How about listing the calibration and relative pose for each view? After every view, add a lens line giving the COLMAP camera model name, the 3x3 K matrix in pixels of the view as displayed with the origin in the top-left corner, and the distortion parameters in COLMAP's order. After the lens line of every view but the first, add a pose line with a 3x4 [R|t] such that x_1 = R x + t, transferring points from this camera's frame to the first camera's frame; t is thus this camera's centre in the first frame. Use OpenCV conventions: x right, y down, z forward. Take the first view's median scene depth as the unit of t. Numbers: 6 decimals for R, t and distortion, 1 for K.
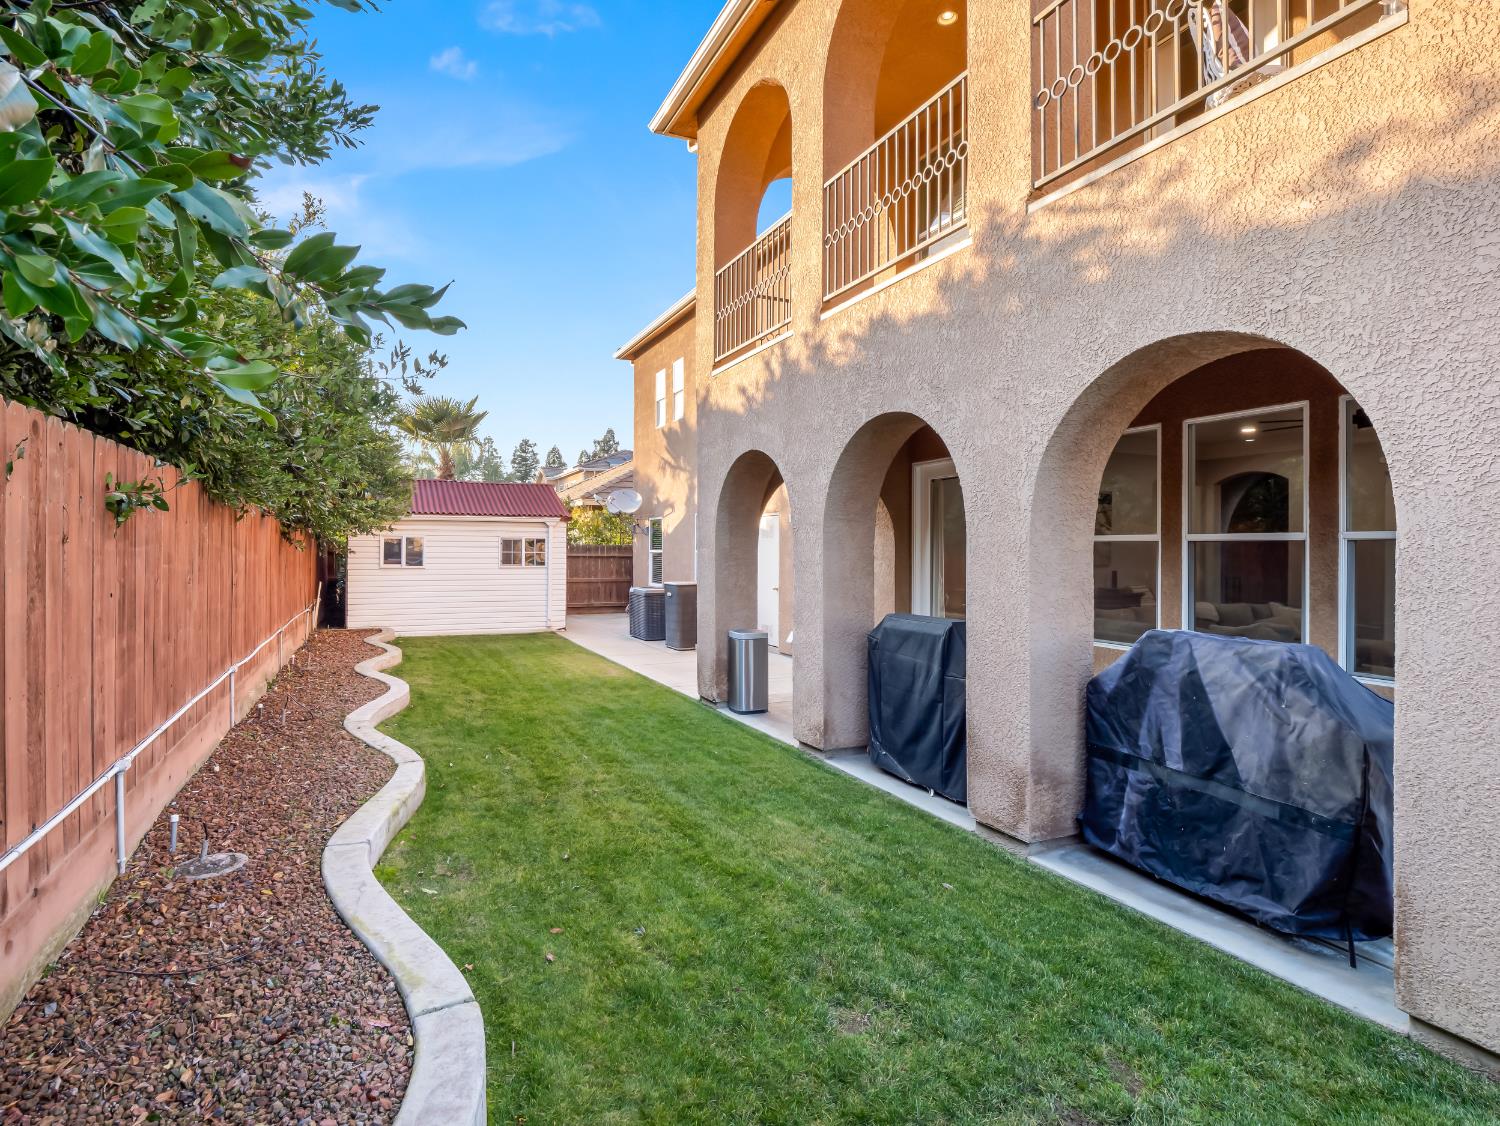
lens RADIAL K [[780.9, 0, 750.8], [0, 780.9, 555.7], [0, 0, 1]] dist [0.000250, 0.000005]
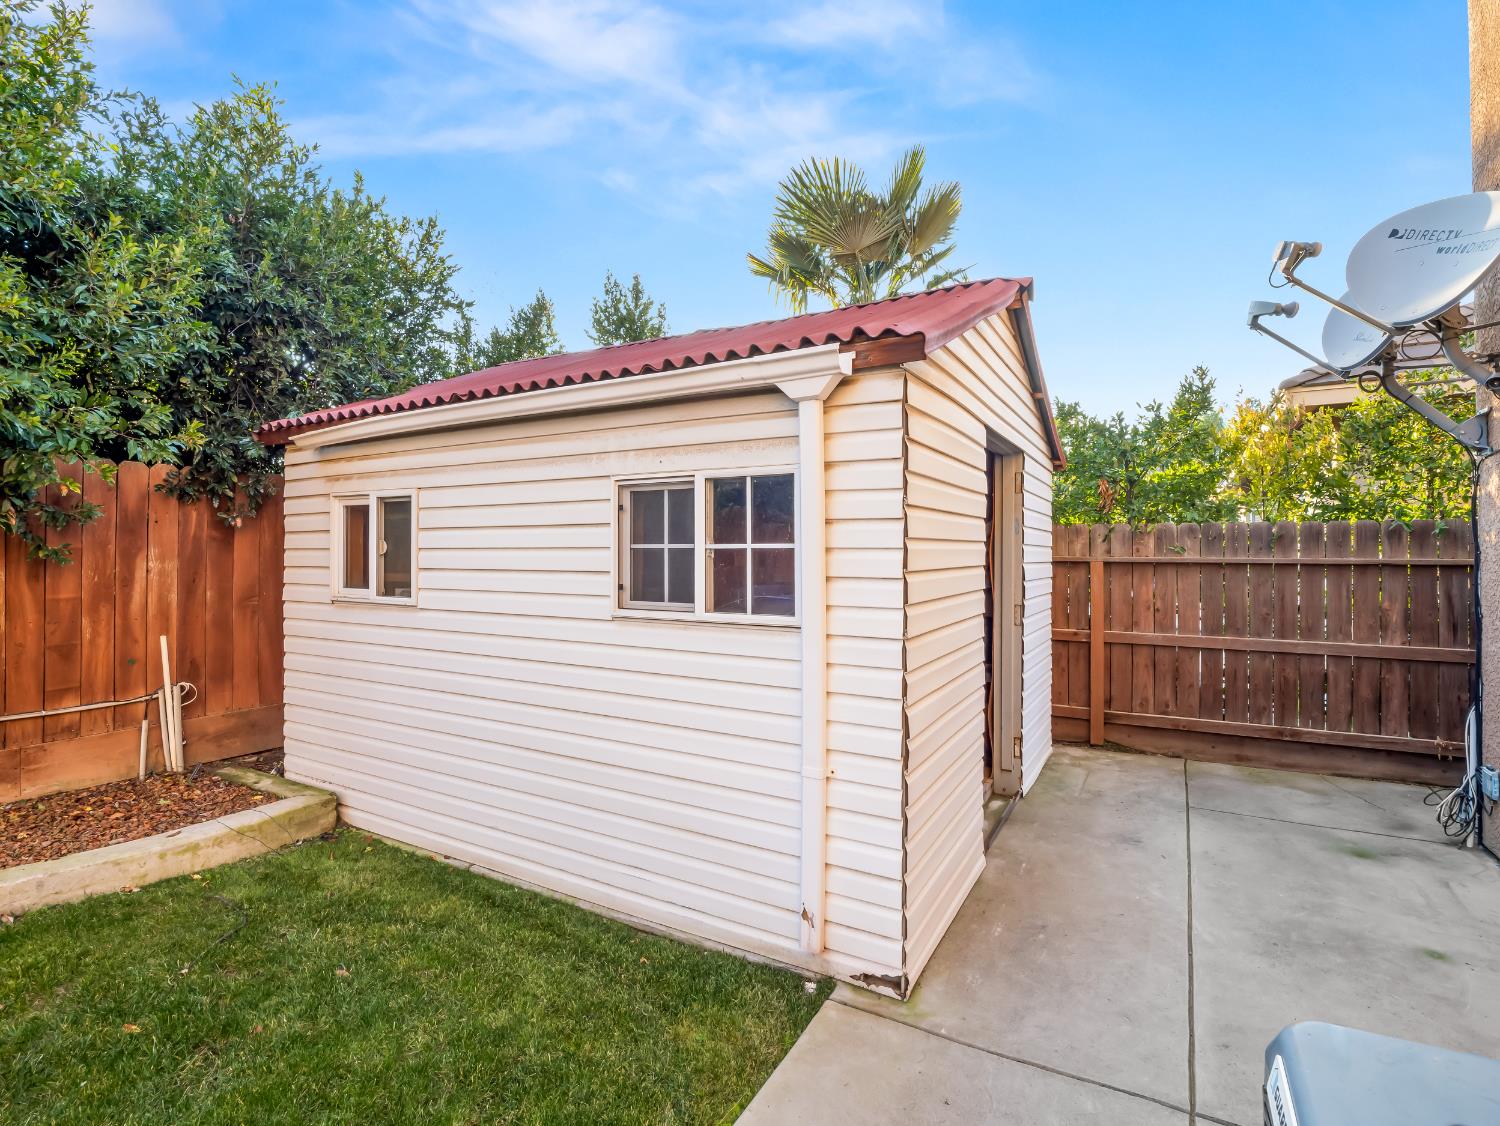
lens RADIAL K [[729.7, 0, 750.5], [0, 729.7, 552.9], [0, 0, 1]] dist [-0.003085, -0.000551]
pose [[0.560840, -0.002815, -0.827920, -0.123355], [-0.001657, 0.999988, -0.004523, -0.001938], [0.827923, 0.003909, 0.560829, 0.899205]]
